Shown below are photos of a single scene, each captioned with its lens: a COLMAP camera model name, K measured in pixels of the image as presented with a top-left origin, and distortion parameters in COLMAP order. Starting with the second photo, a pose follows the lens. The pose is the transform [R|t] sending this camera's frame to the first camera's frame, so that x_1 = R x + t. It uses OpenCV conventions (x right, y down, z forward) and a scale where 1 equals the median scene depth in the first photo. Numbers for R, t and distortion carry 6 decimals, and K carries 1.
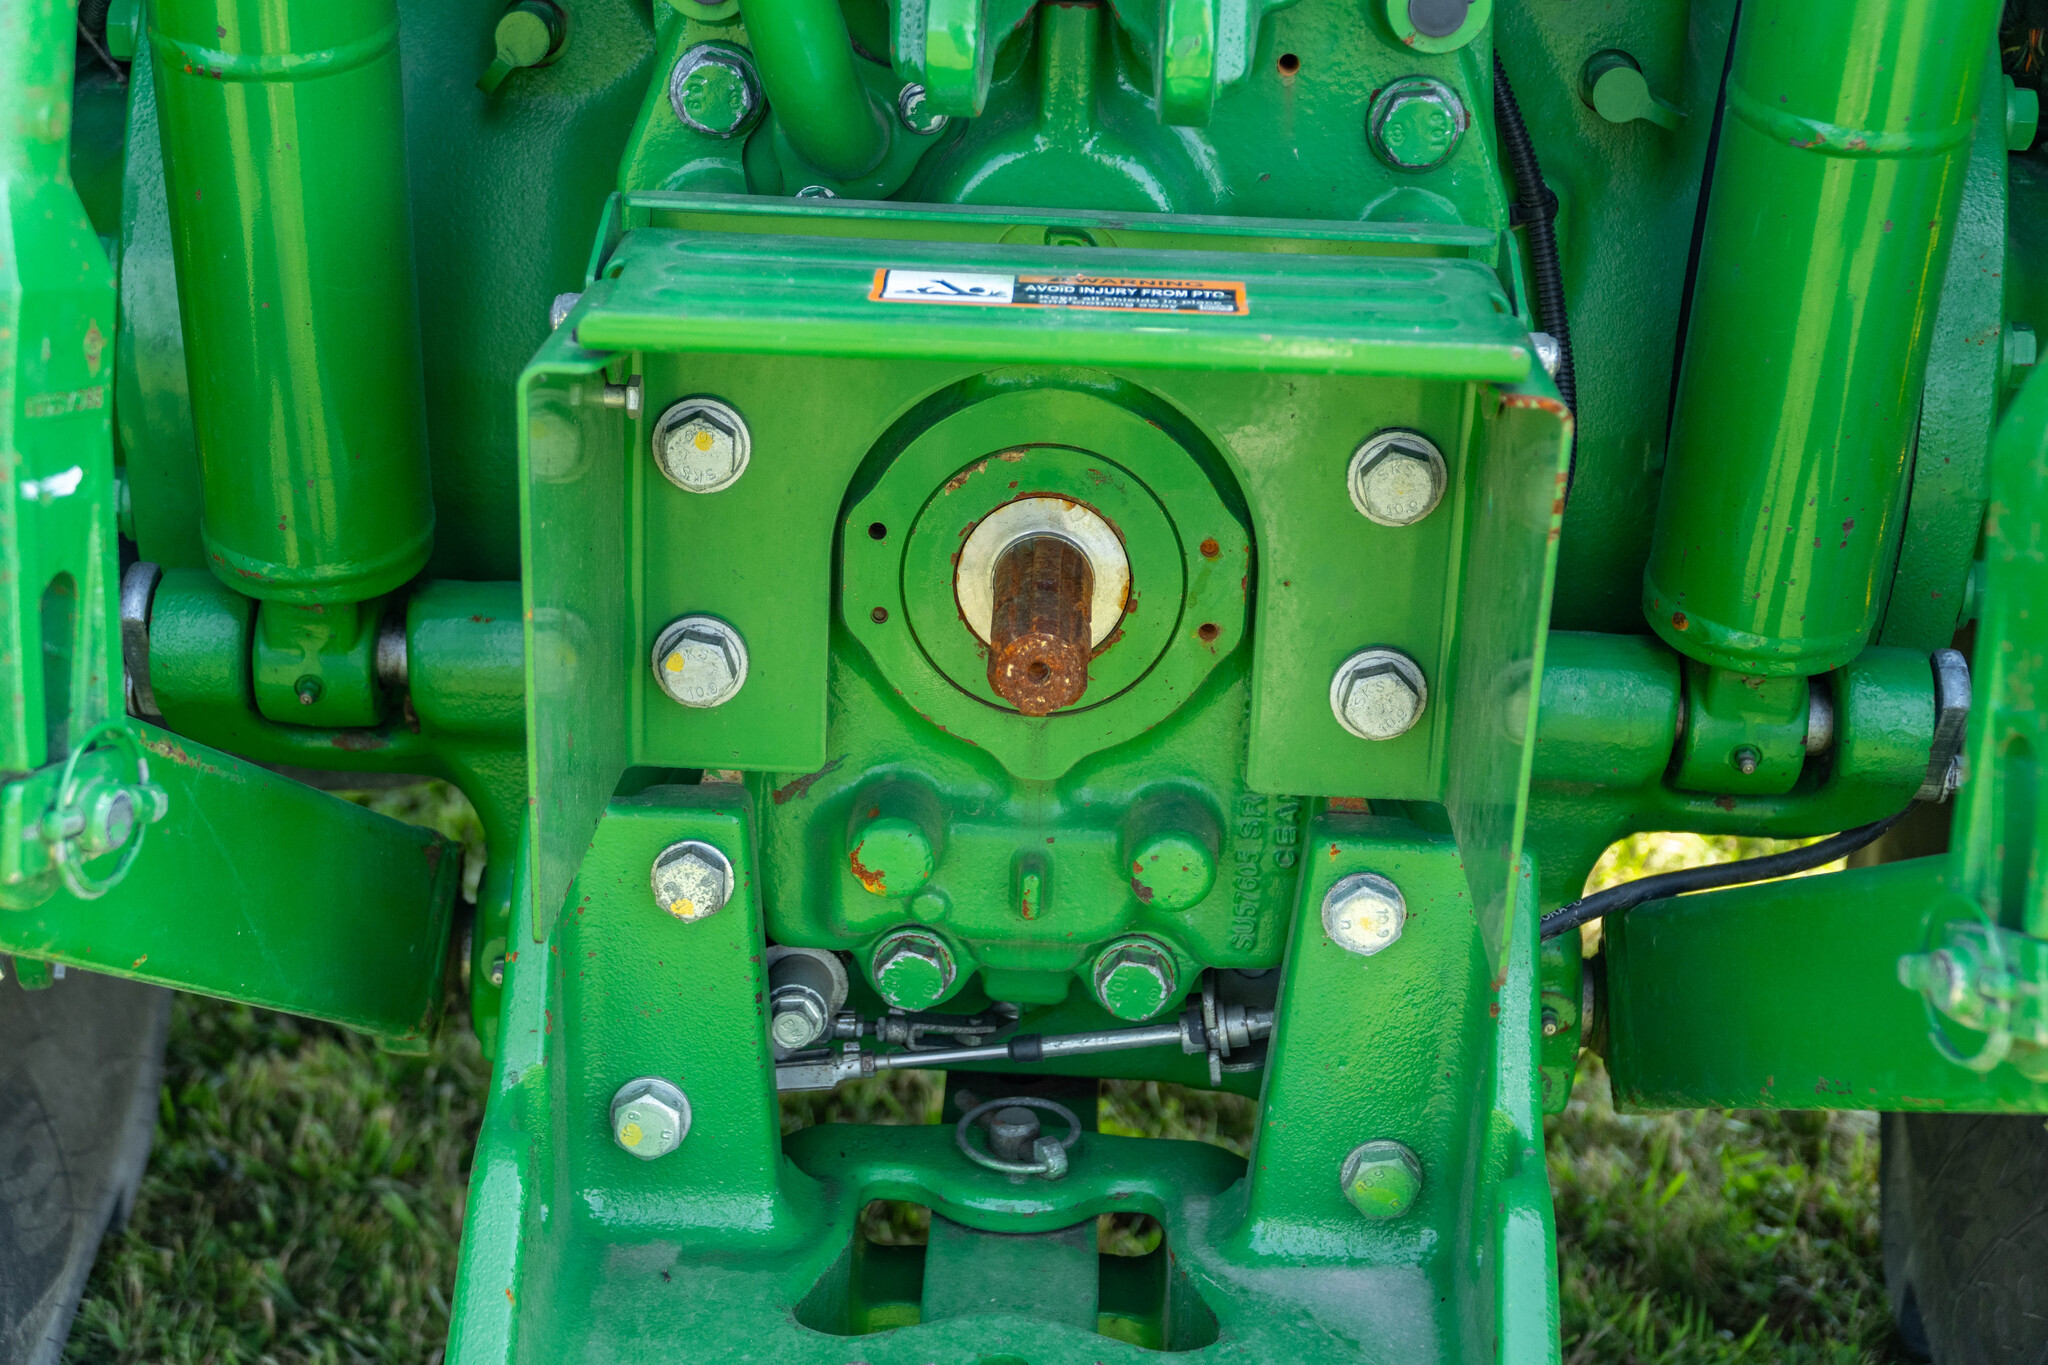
lens RADIAL K [[3261.9, 0, 1024.0], [0, 3261.9, 682.5], [0, 0, 1]] dist [0.117075, 0.007145]
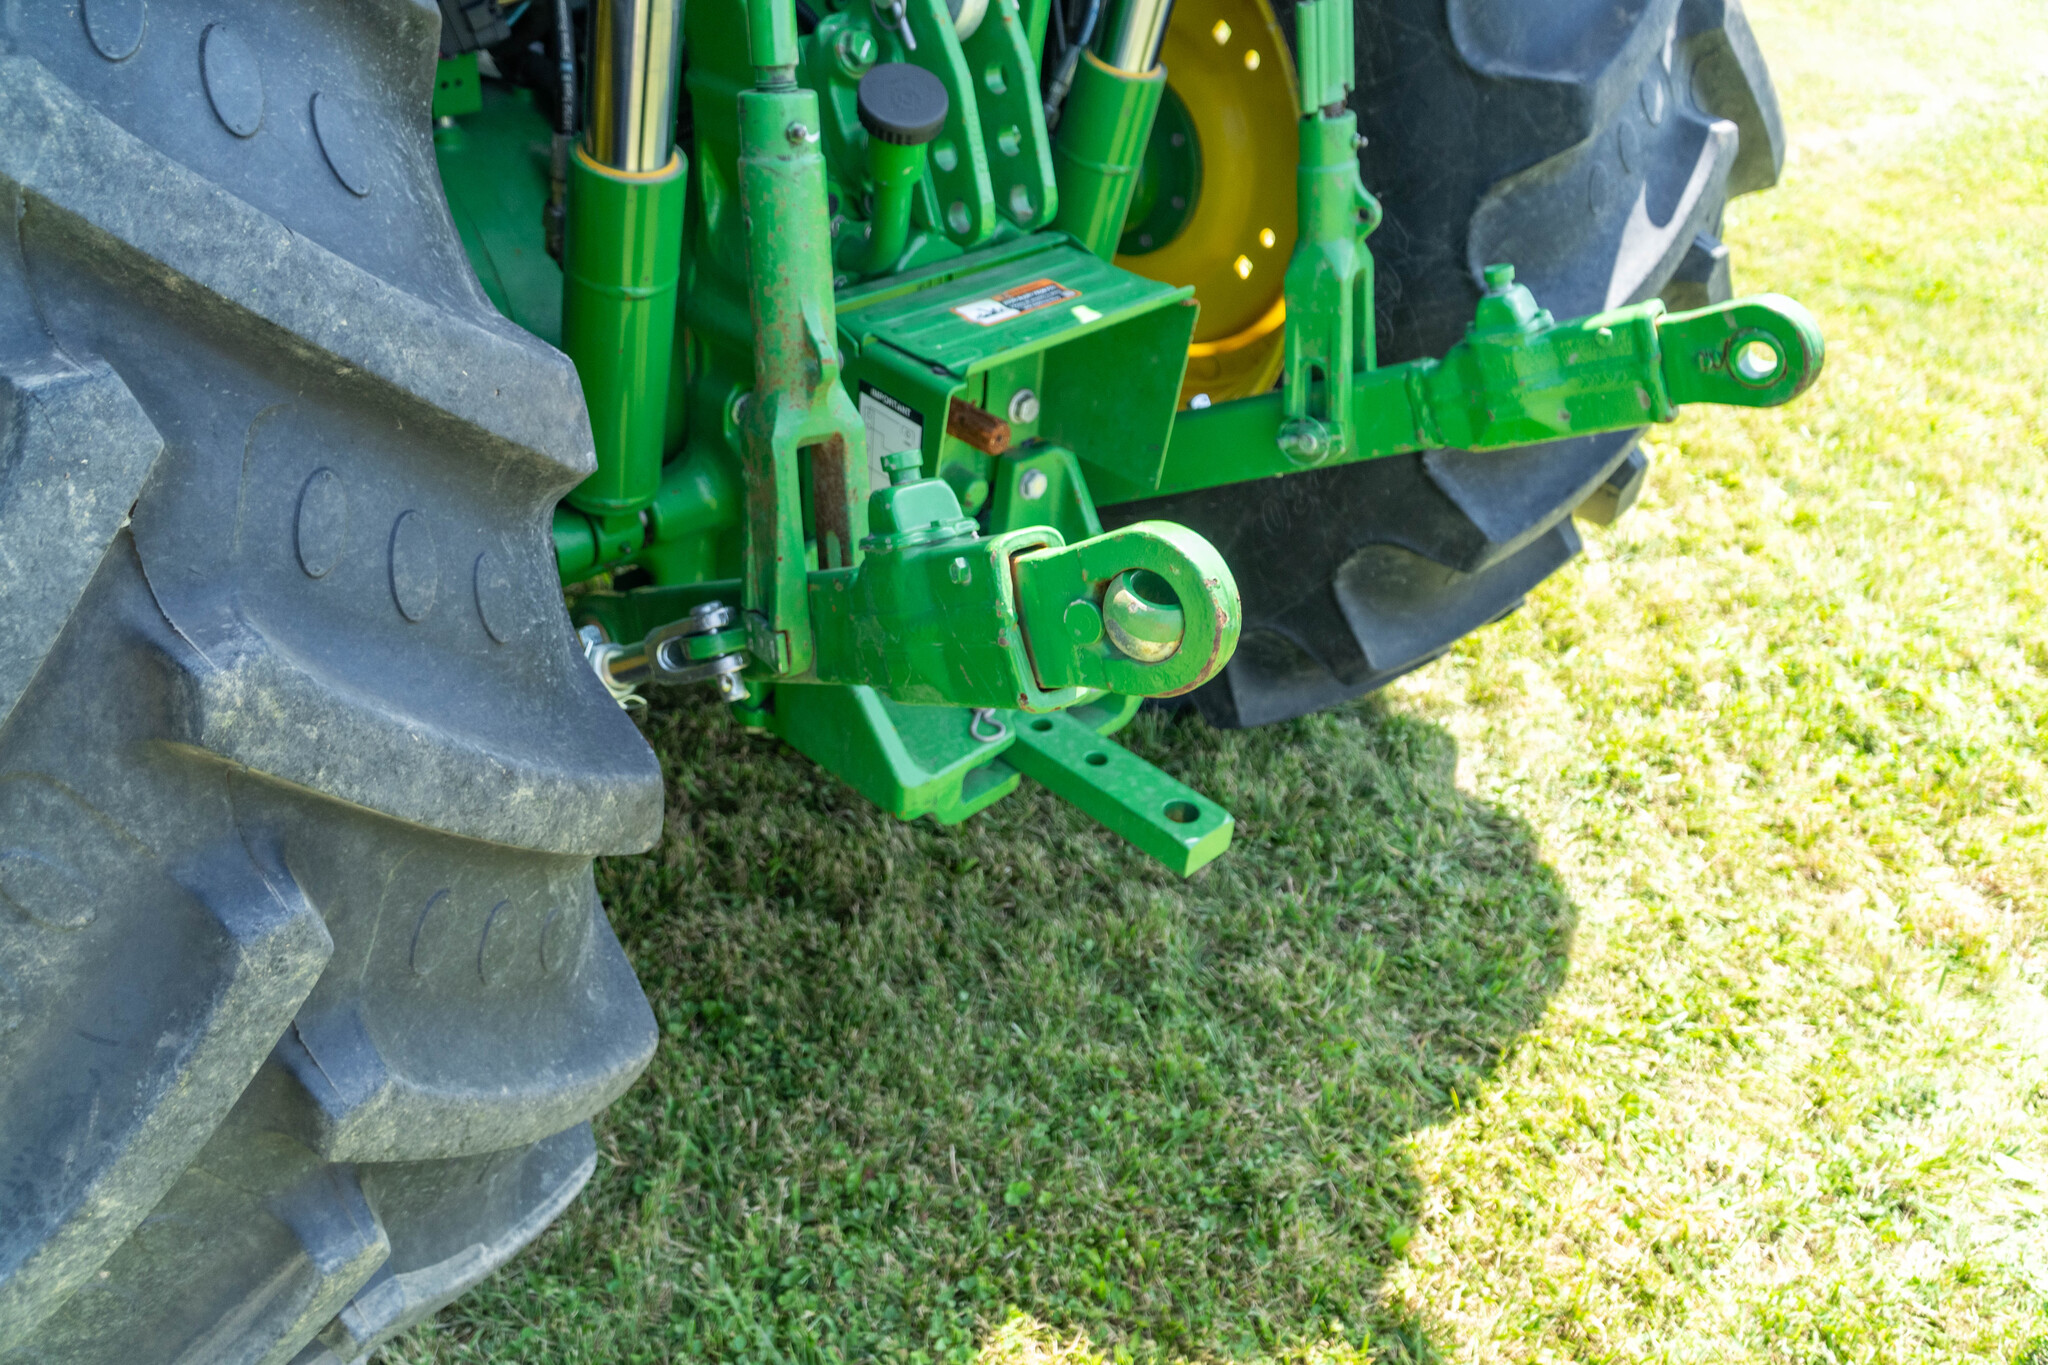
lens RADIAL K [[1618.7, 0, 1014.8], [0, 1618.7, 677.2], [0, 0, 1]] dist [-0.001806, 0.002350]
pose [[0.683149, -0.407354, 0.606111, -0.785860], [0.220741, 0.906332, 0.360328, -0.271793], [-0.696119, -0.112364, 0.709079, 0.015324]]
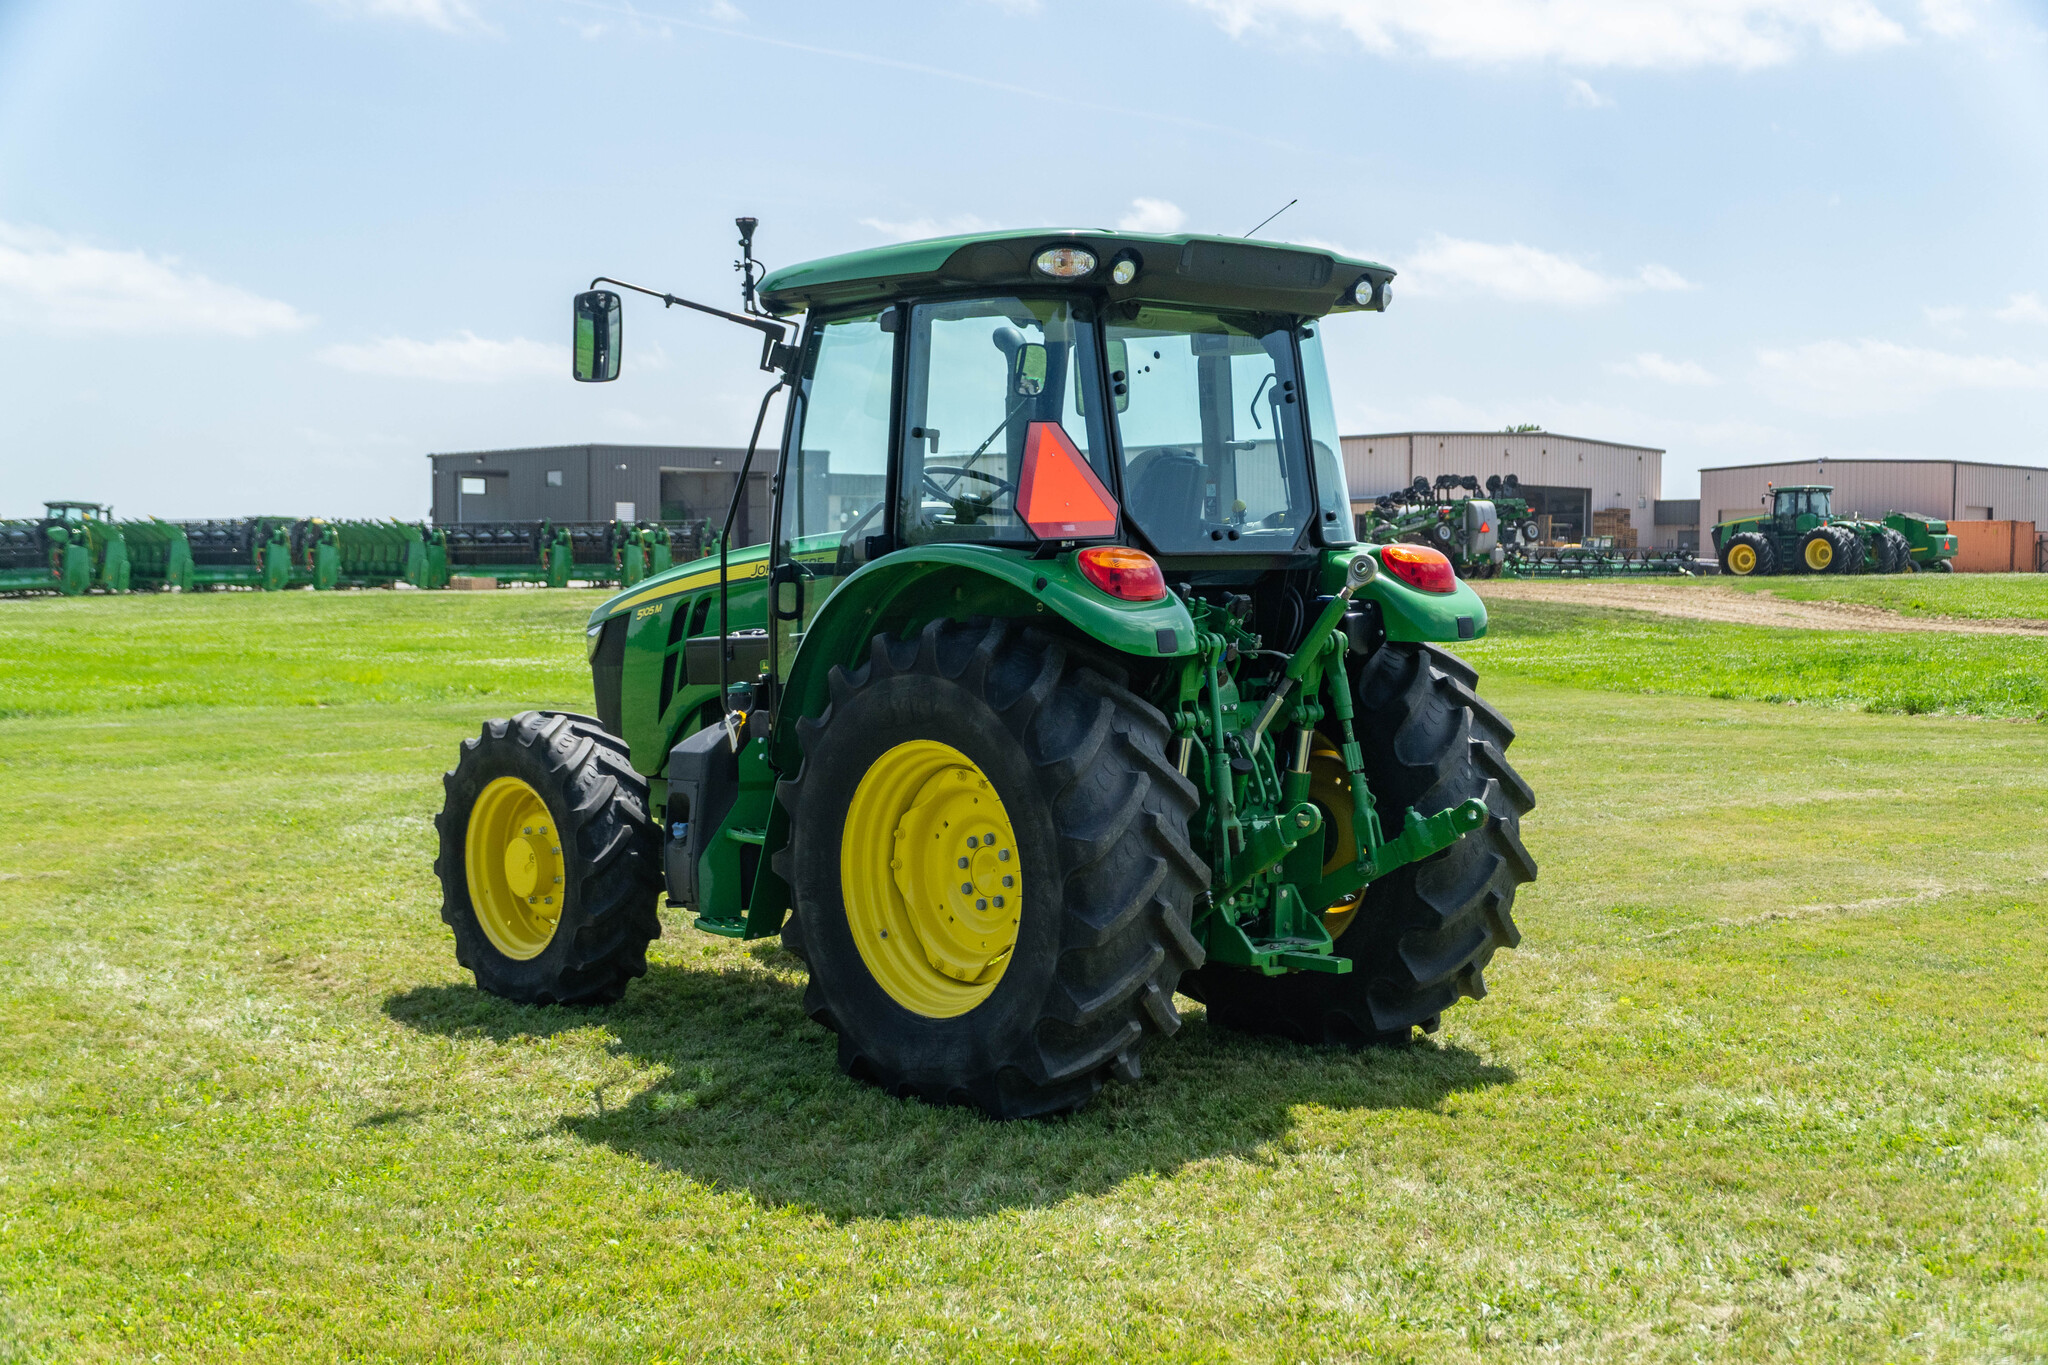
lens RADIAL K [[2473.0, 0, 988.5], [0, 2473.0, 678.3], [0, 0, 1]] dist [0.044069, 0.008902]
pose [[0.731445, -0.080256, 0.677161, -4.773106], [0.281713, 0.939908, -0.192901, 0.569564], [-0.620987, 0.331861, 0.710100, -3.308663]]
